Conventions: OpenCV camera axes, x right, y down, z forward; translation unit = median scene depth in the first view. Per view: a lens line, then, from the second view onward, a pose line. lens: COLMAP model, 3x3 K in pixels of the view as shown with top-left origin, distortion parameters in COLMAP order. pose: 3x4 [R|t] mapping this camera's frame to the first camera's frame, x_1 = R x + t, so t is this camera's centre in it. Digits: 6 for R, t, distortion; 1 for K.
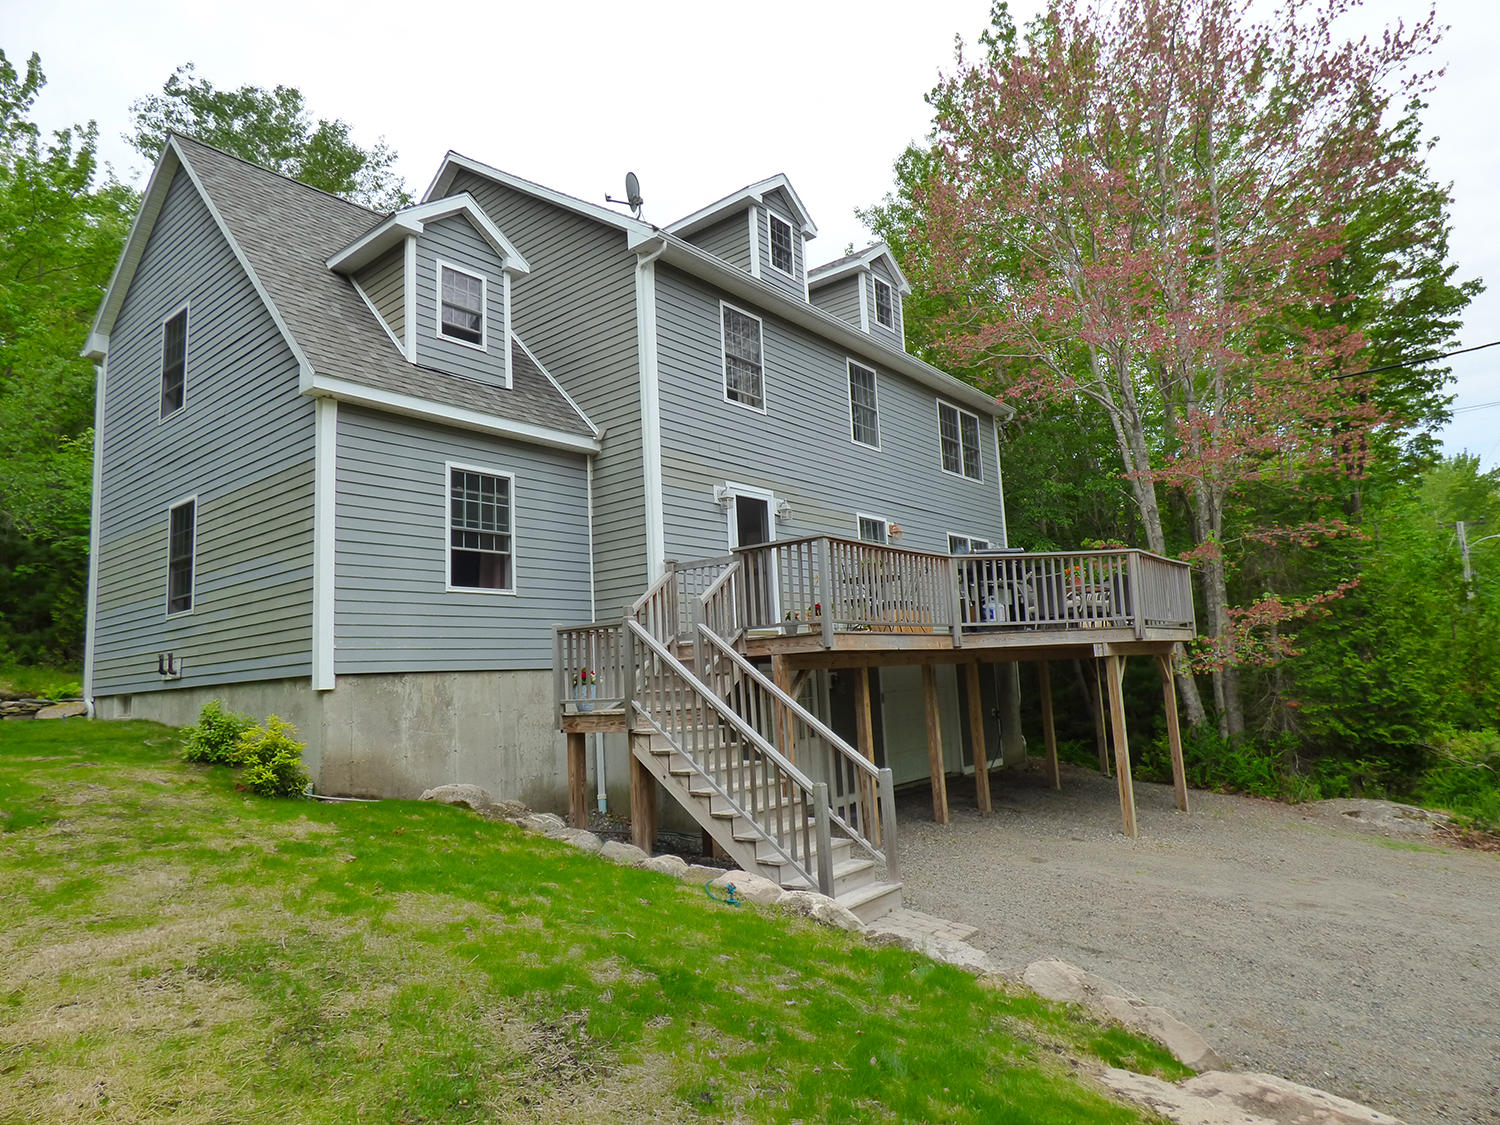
lens RADIAL K [[884.5, 0, 744.3], [0, 884.5, 553.0], [0, 0, 1]] dist [-0.025216, 0.005664]
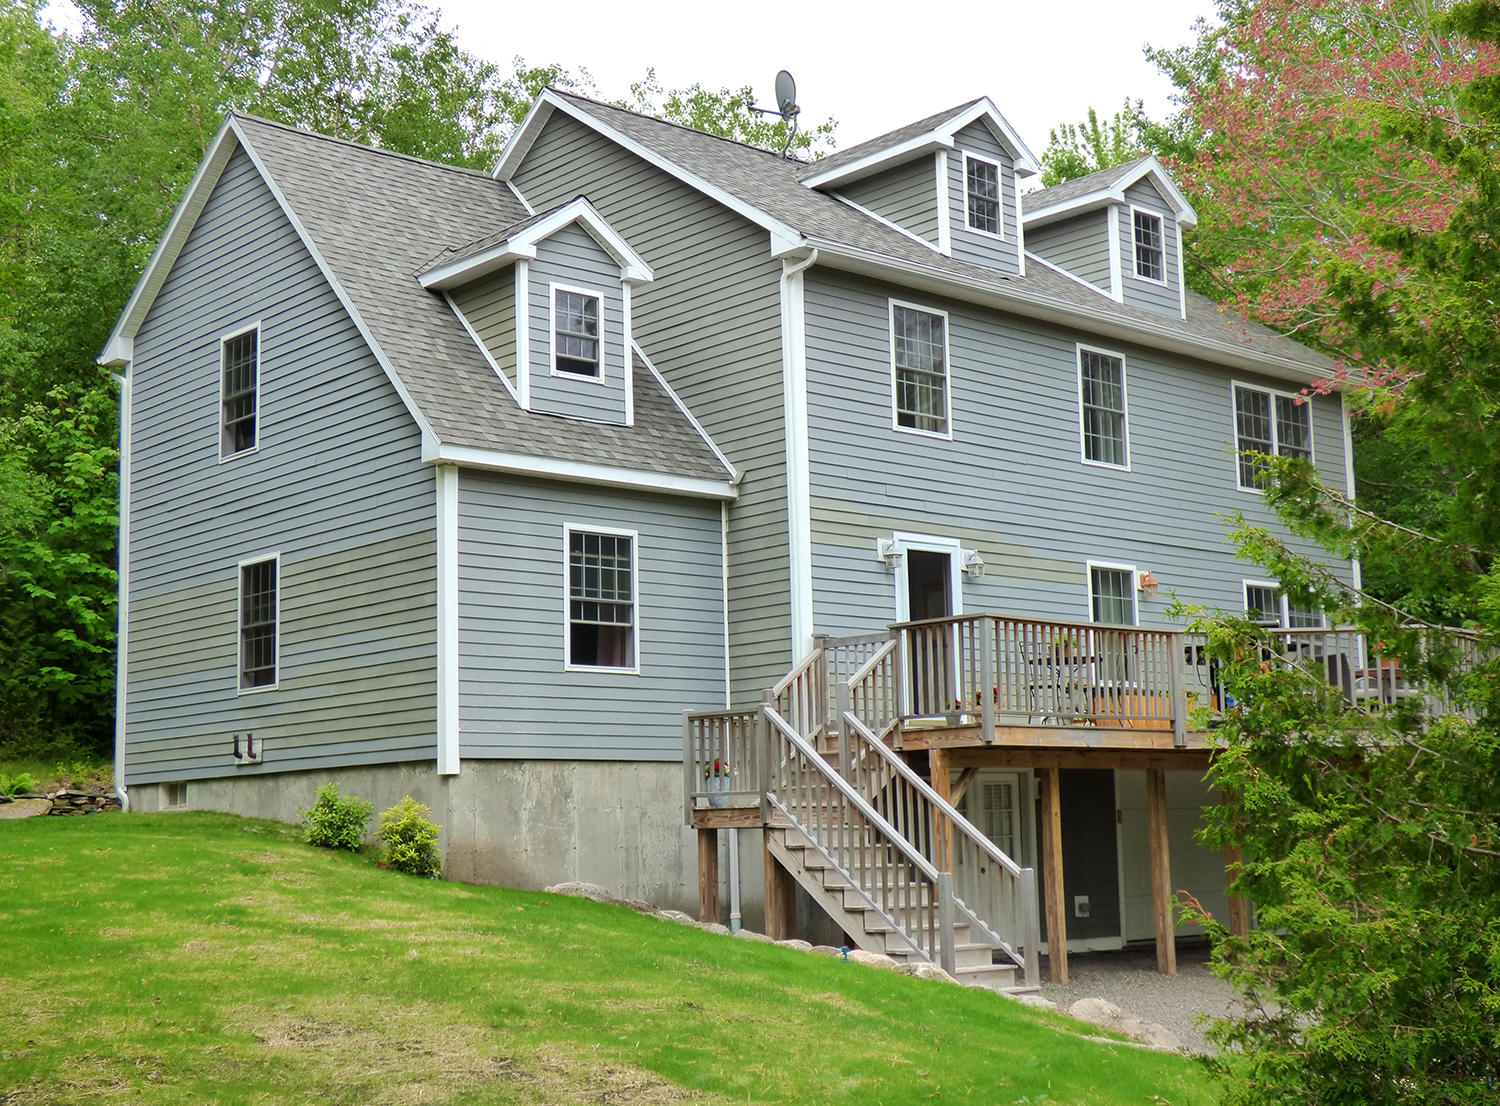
lens RADIAL K [[1970.9, 0, 747.4], [0, 1970.9, 557.3], [0, 0, 1]] dist [-0.022431, 0.000000]
pose [[0.987046, 0.007271, -0.160275, 0.147260], [-0.005952, 0.999944, 0.008706, -0.080558], [0.160330, -0.007639, 0.987034, -0.846902]]
